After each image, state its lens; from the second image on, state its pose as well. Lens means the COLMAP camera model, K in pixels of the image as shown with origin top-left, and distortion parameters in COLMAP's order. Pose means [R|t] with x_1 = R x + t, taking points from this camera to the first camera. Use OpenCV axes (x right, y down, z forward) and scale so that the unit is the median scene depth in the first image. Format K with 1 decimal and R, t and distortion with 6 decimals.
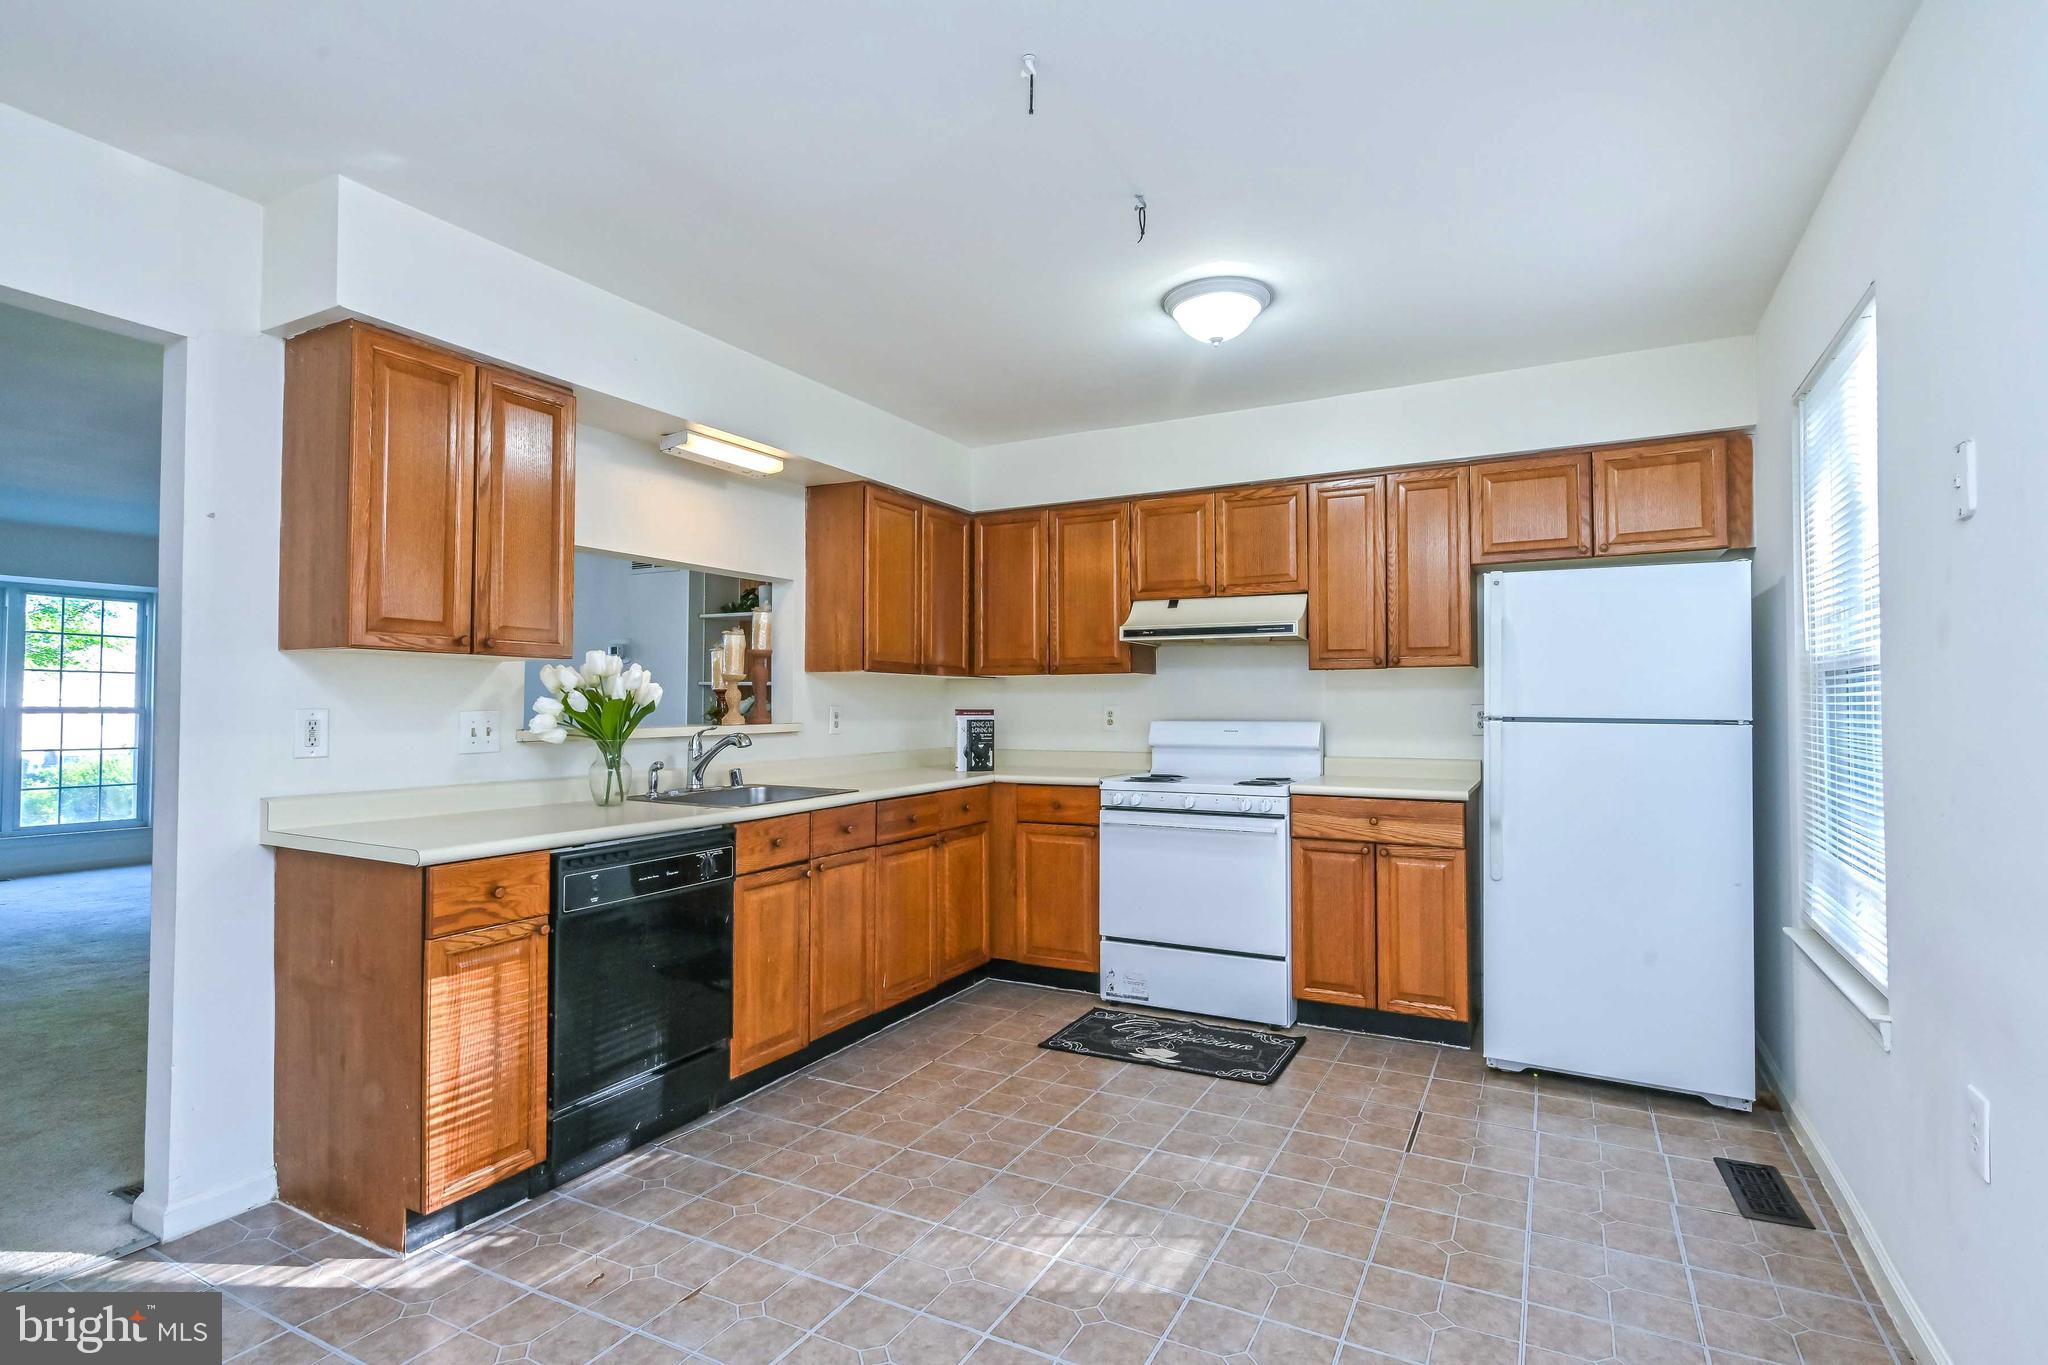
lens RADIAL K [[1025.1, 0, 1024.0], [0, 1025.1, 682.5], [0, 0, 1]] dist [0.001903, 0.000878]
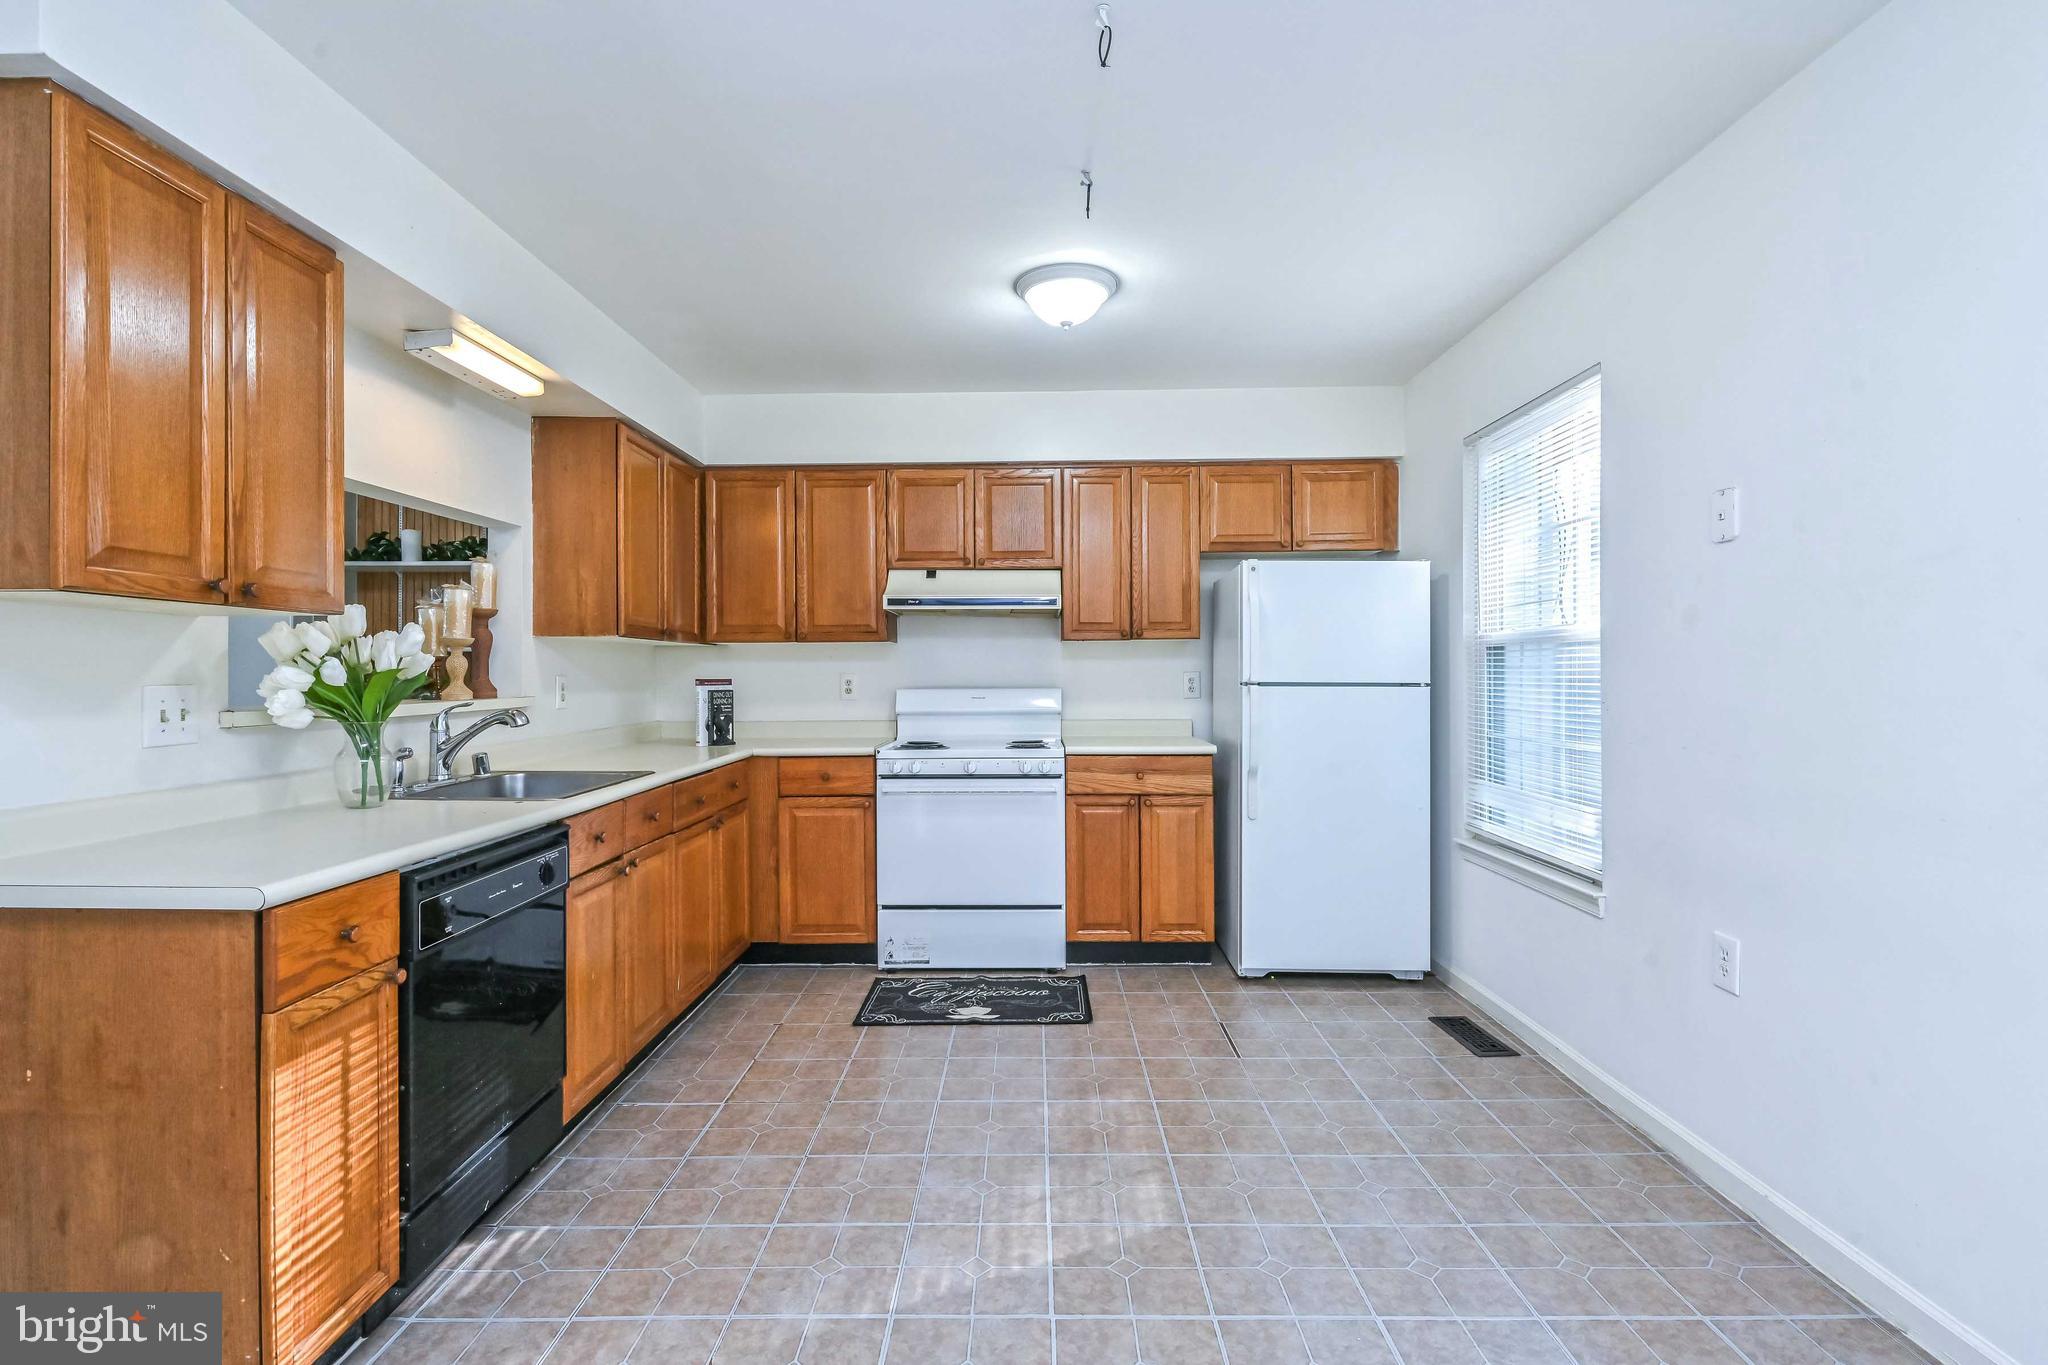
lens RADIAL K [[980.2, 0, 1033.5], [0, 980.2, 675.1], [0, 0, 1]] dist [0.000052, 0.000241]
pose [[0.884044, -0.004859, 0.467378, -0.266447], [-0.006337, 0.999729, 0.022380, 0.001435], [-0.467361, -0.022747, 0.883774, 0.106334]]
